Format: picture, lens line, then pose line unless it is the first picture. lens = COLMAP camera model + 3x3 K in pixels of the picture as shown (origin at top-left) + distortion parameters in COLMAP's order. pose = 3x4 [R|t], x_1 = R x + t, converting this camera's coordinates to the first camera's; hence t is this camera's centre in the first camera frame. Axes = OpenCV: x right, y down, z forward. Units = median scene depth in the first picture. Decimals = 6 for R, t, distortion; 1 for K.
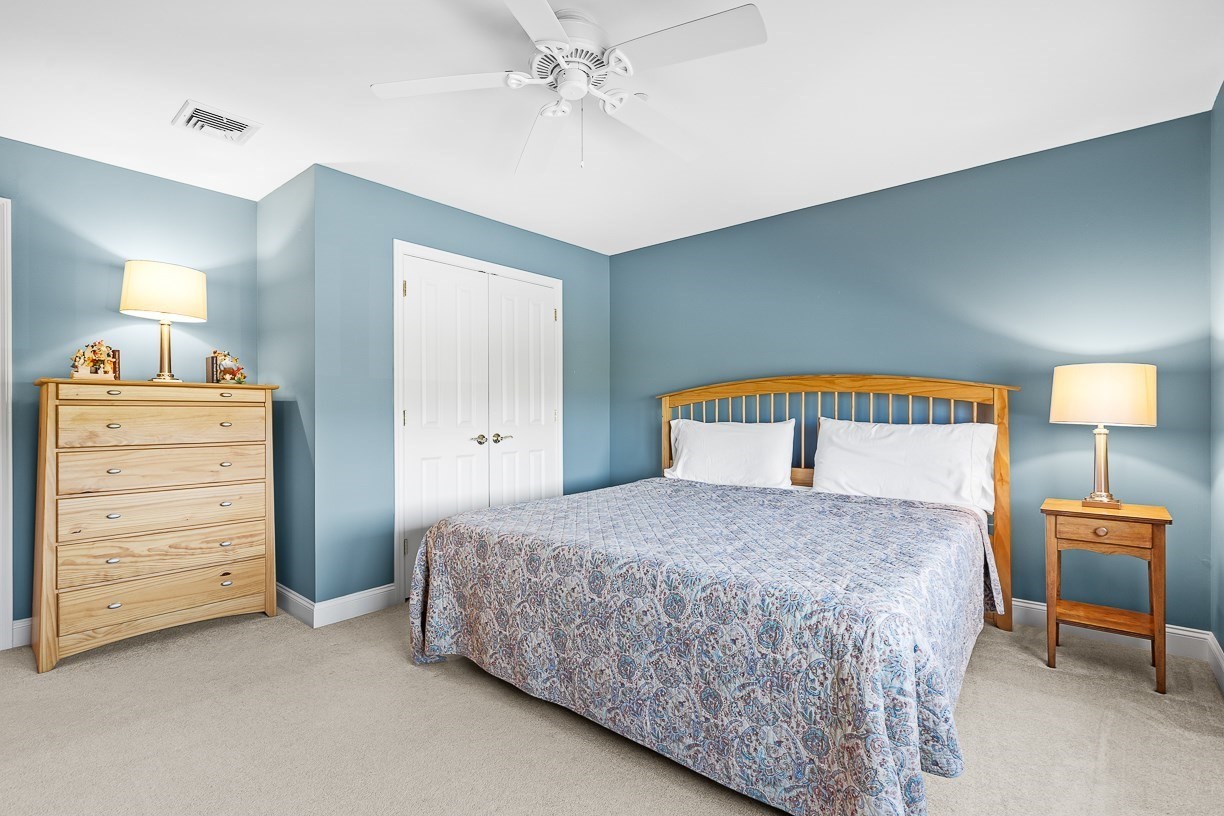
lens RADIAL K [[559.4, 0, 604.6], [0, 559.4, 412.1], [0, 0, 1]] dist [0.000888, 0.000949]
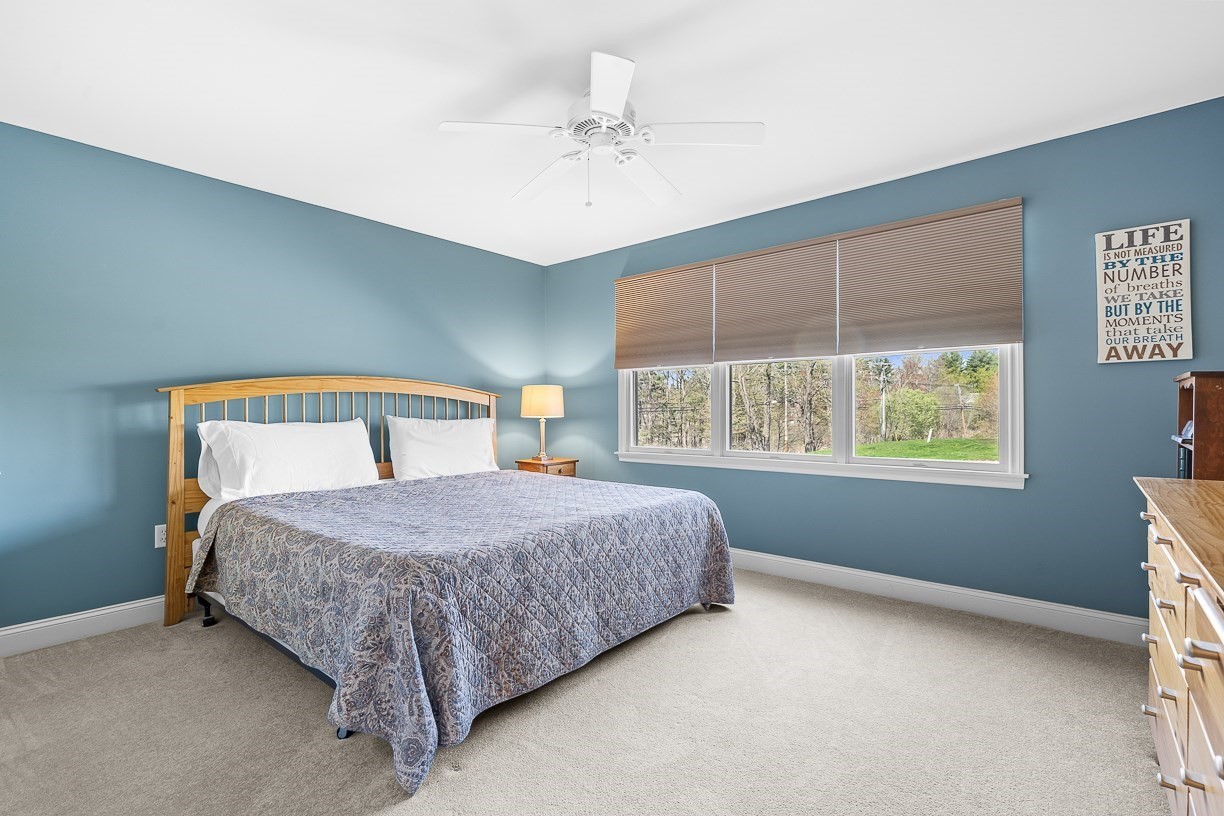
lens RADIAL K [[559.4, 0, 605.4], [0, 559.4, 406.2], [0, 0, 1]] dist [0.000888, 0.000949]
pose [[-0.011530, 0.011235, 0.999870, -1.134129], [0.004506, 0.999927, -0.011183, 0.006768], [-0.999923, 0.004377, -0.011580, 0.884873]]
